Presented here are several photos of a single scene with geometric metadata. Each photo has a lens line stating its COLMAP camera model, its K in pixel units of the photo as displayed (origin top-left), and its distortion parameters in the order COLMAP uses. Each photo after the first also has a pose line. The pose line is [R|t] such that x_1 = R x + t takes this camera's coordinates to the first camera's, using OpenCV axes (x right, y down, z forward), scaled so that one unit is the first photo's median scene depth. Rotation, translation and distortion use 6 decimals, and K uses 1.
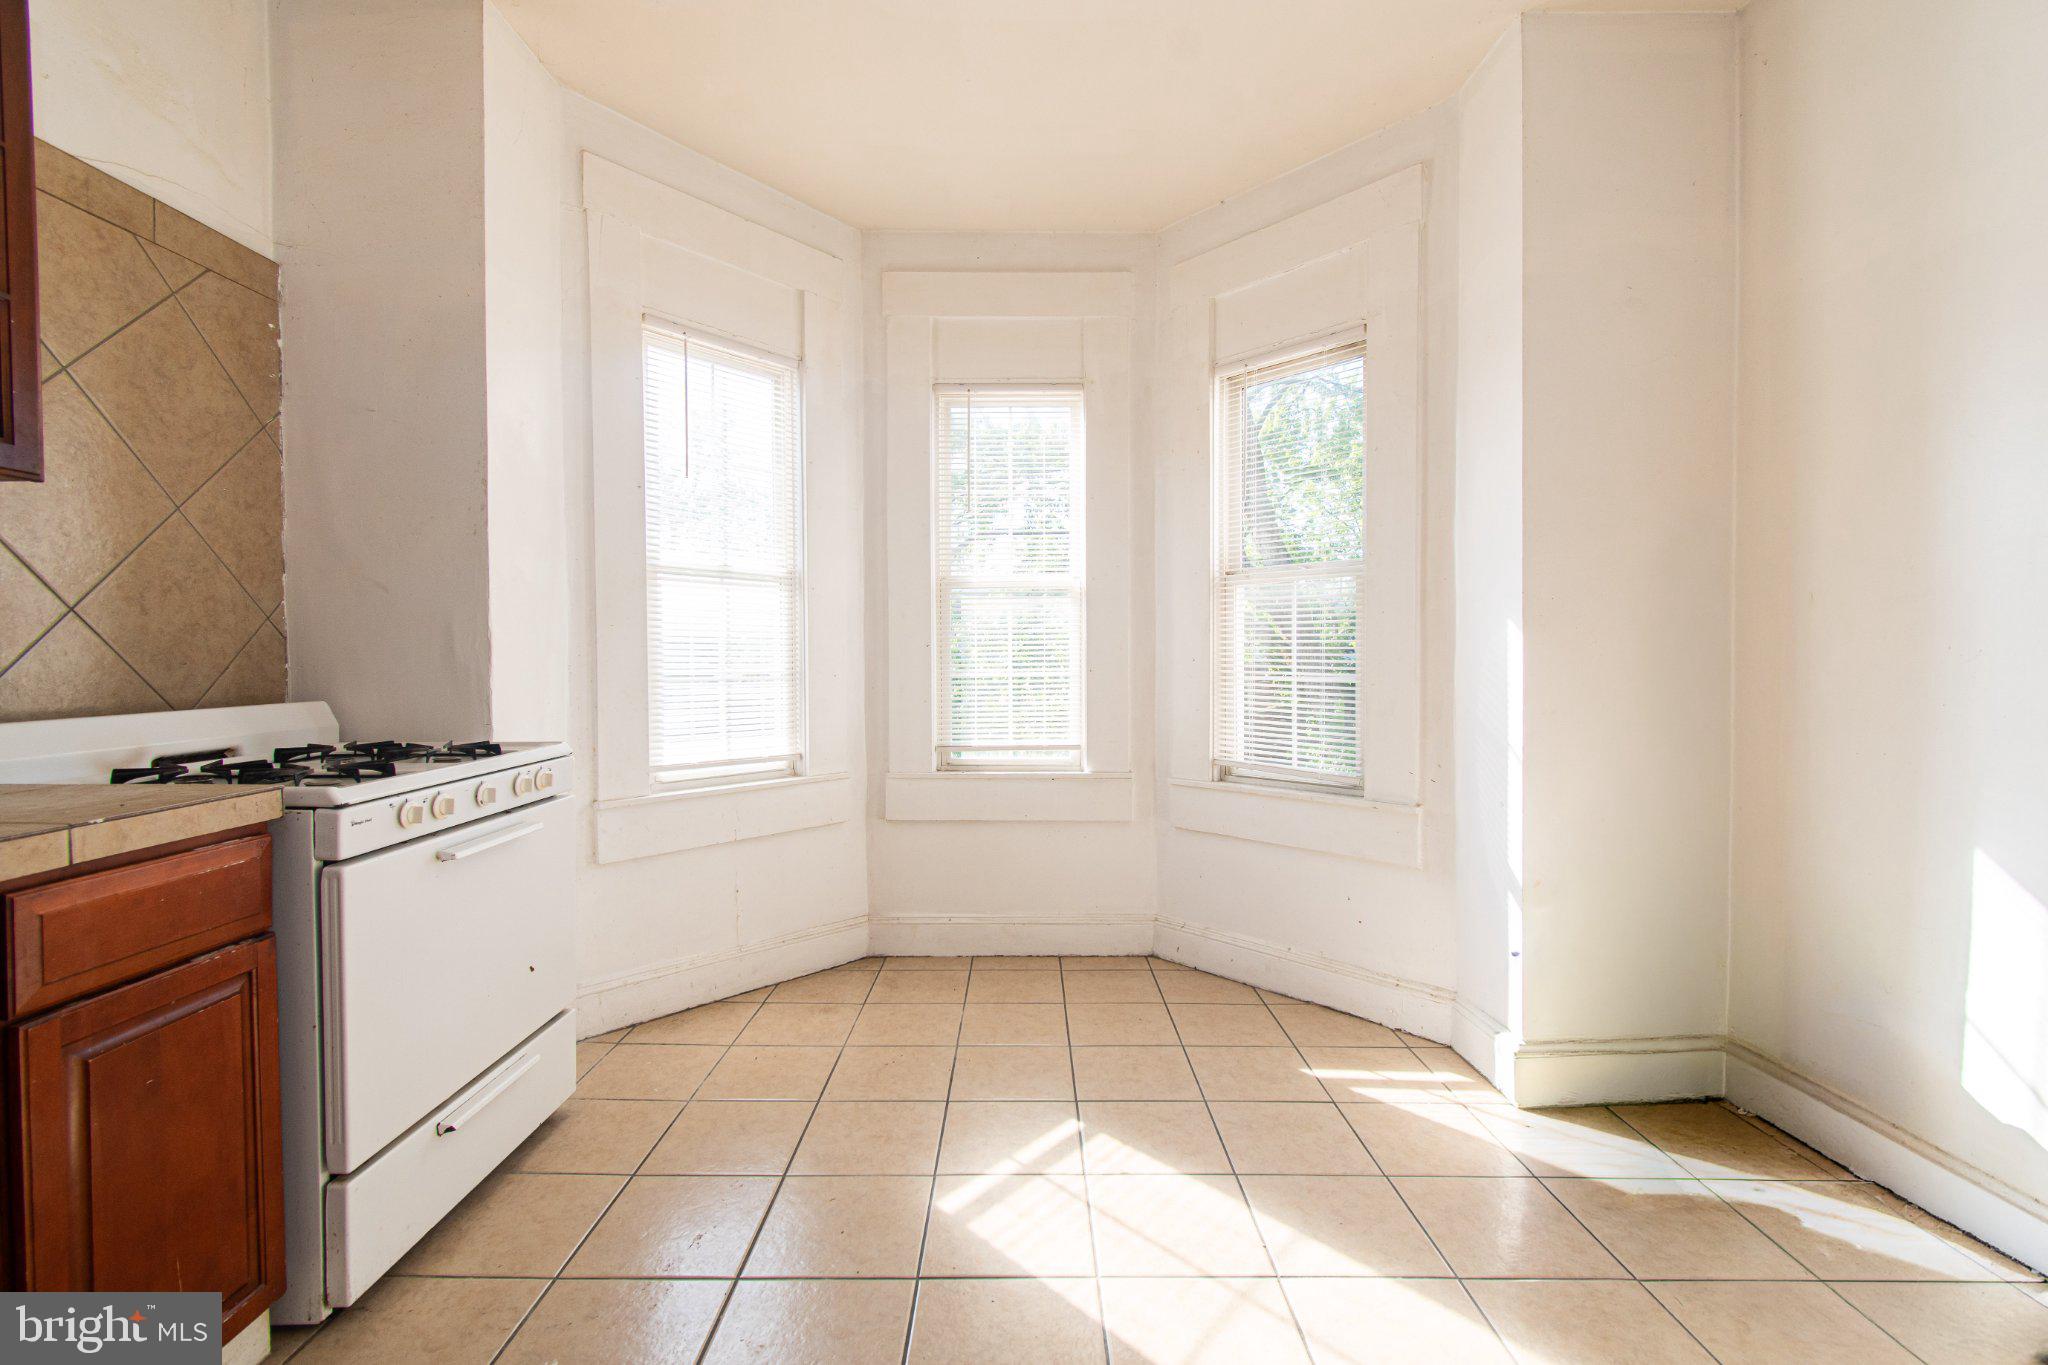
lens RADIAL K [[902.4, 0, 1022.6], [0, 902.4, 671.0], [0, 0, 1]] dist [-0.003229, -0.001798]
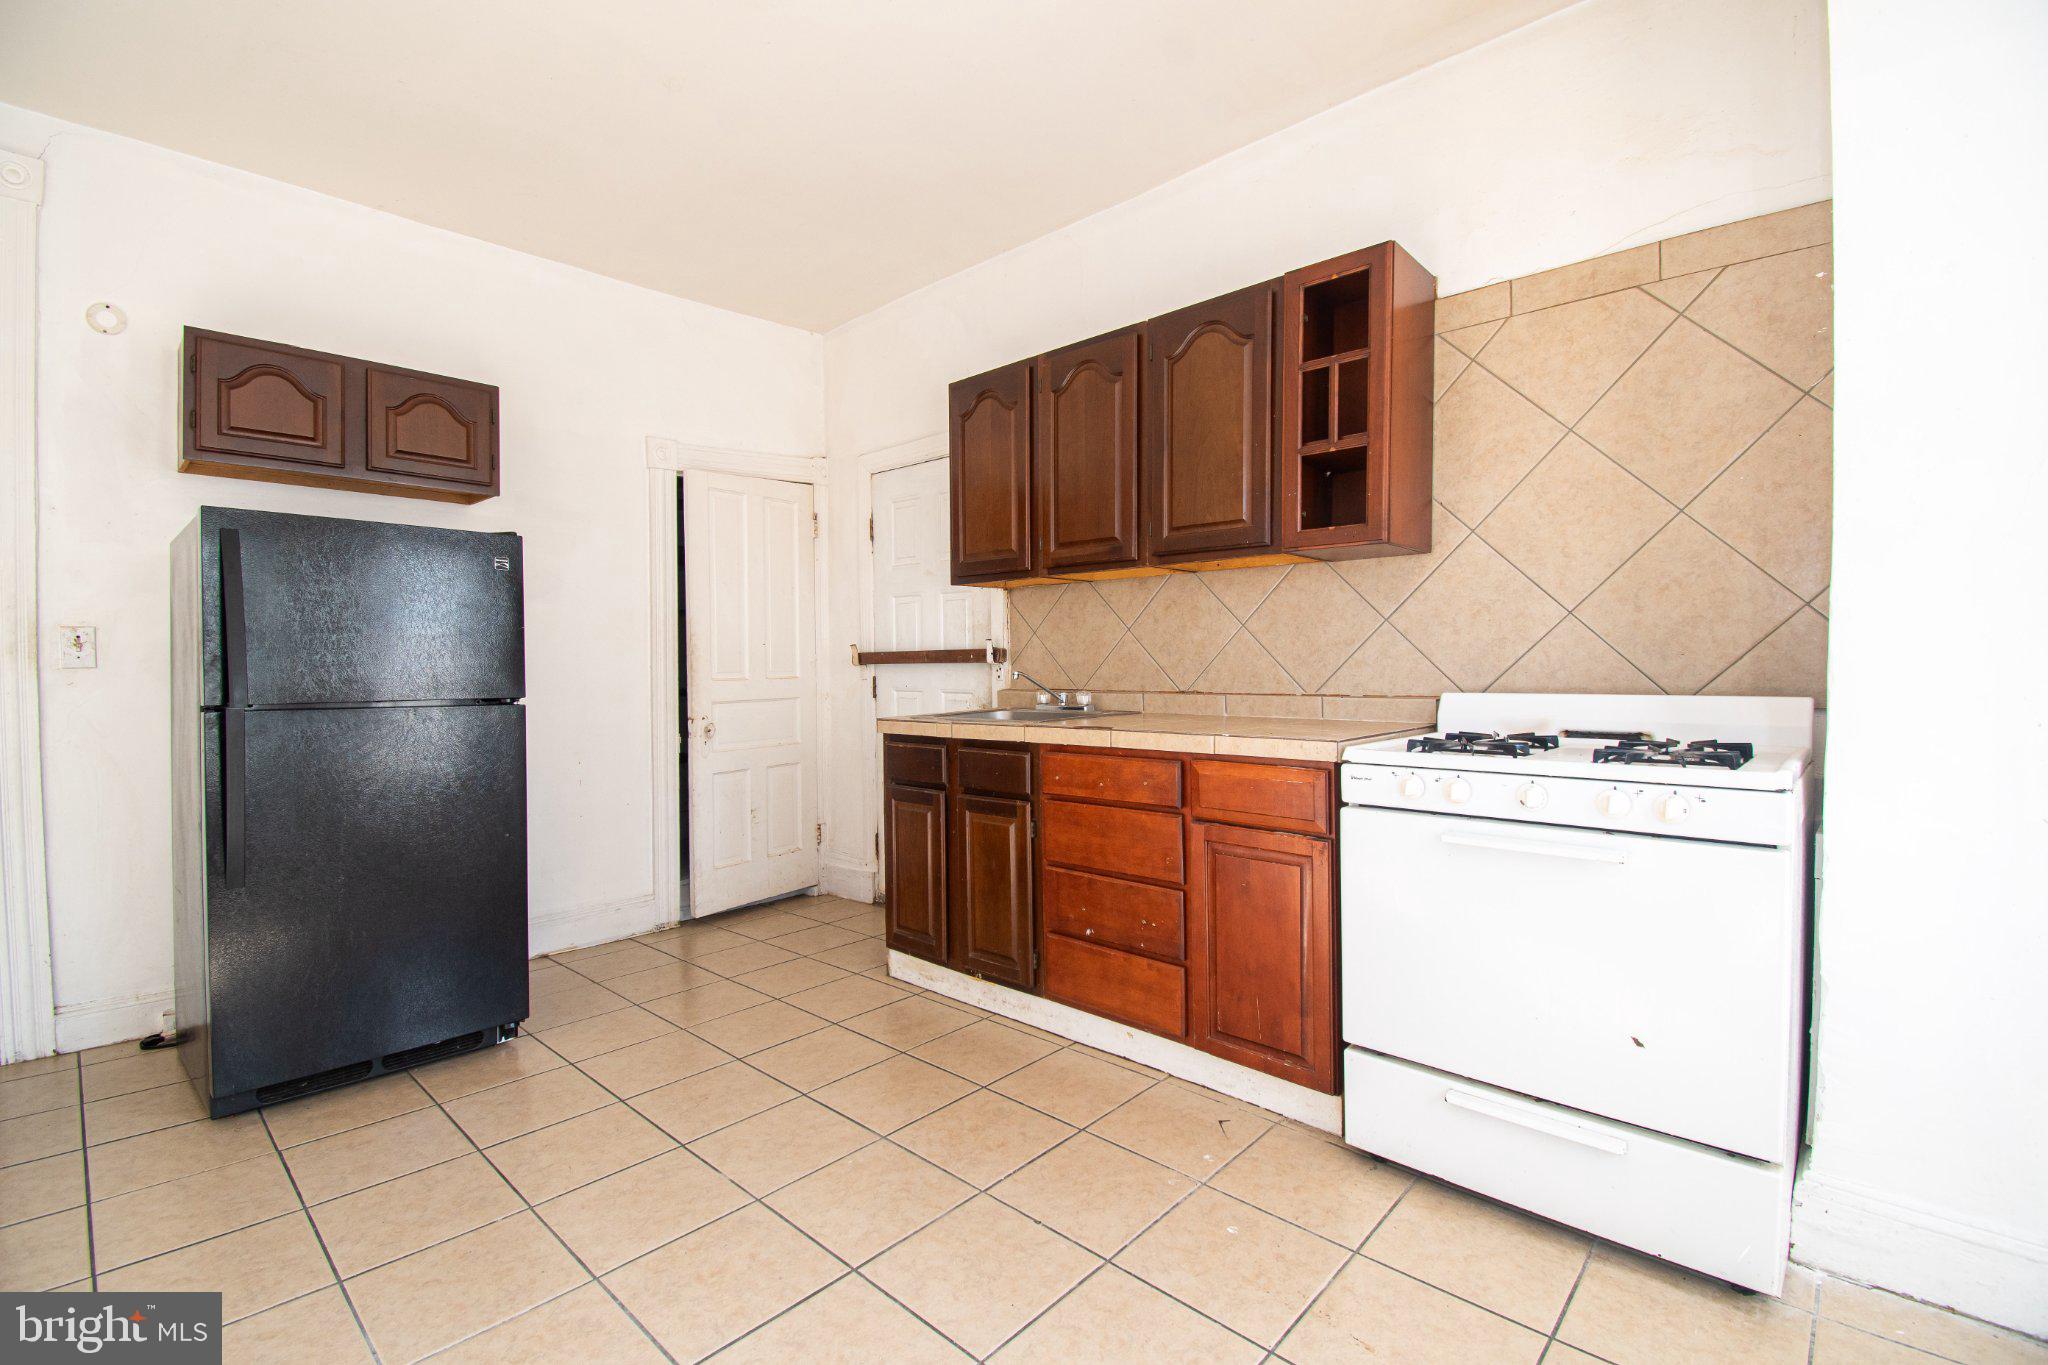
lens RADIAL K [[902.4, 0, 1023.5], [0, 902.4, 680.6], [0, 0, 1]] dist [-0.003229, -0.001798]
pose [[-0.672580, 0.024898, -0.739606, 0.405914], [-0.005326, 0.999245, 0.038482, -0.013555], [0.740005, 0.029821, -0.671939, 1.149843]]
